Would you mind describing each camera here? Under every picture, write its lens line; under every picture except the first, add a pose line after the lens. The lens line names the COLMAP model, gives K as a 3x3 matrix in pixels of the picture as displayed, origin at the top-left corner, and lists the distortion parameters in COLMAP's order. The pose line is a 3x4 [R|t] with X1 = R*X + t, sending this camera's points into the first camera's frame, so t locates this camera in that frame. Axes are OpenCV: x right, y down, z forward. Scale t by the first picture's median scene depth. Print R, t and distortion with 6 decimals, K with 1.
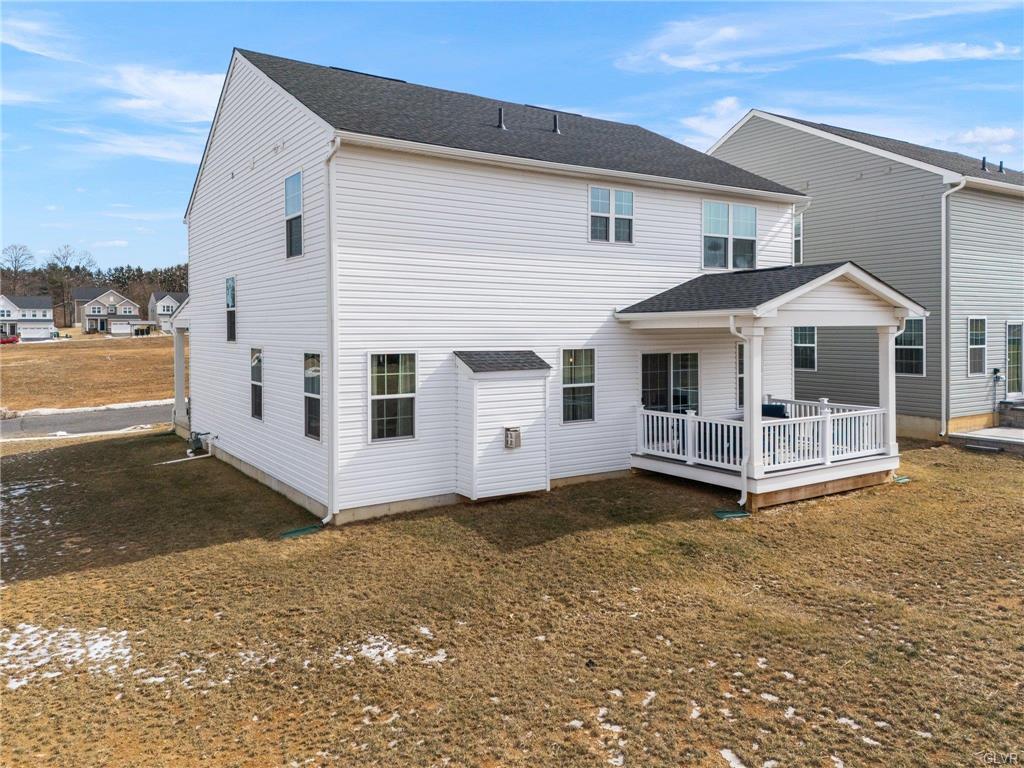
lens RADIAL K [[692.0, 0, 515.1], [0, 692.0, 382.8], [0, 0, 1]] dist [0.069968, -0.058205]
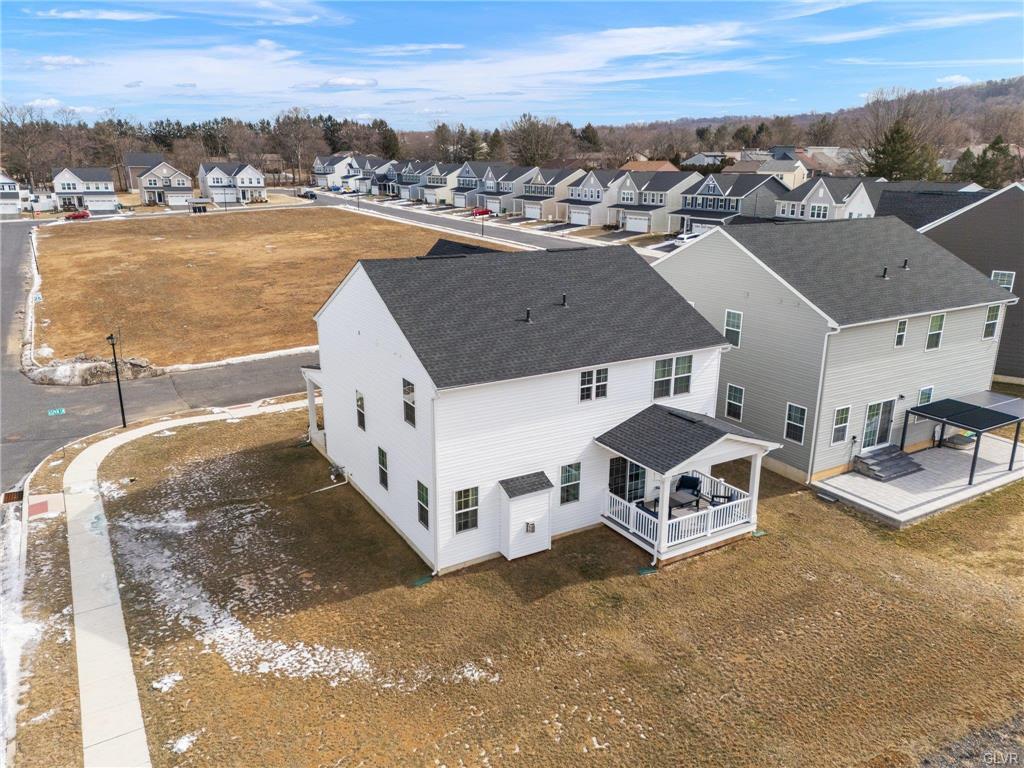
lens RADIAL K [[692.0, 0, 515.1], [0, 692.0, 382.8], [0, 0, 1]] dist [0.069968, -0.058205]
pose [[0.998921, 0.022455, -0.040656, 0.020321], [-0.011302, 0.966565, 0.256174, -0.716363], [0.045049, -0.255438, 0.965775, -0.641207]]
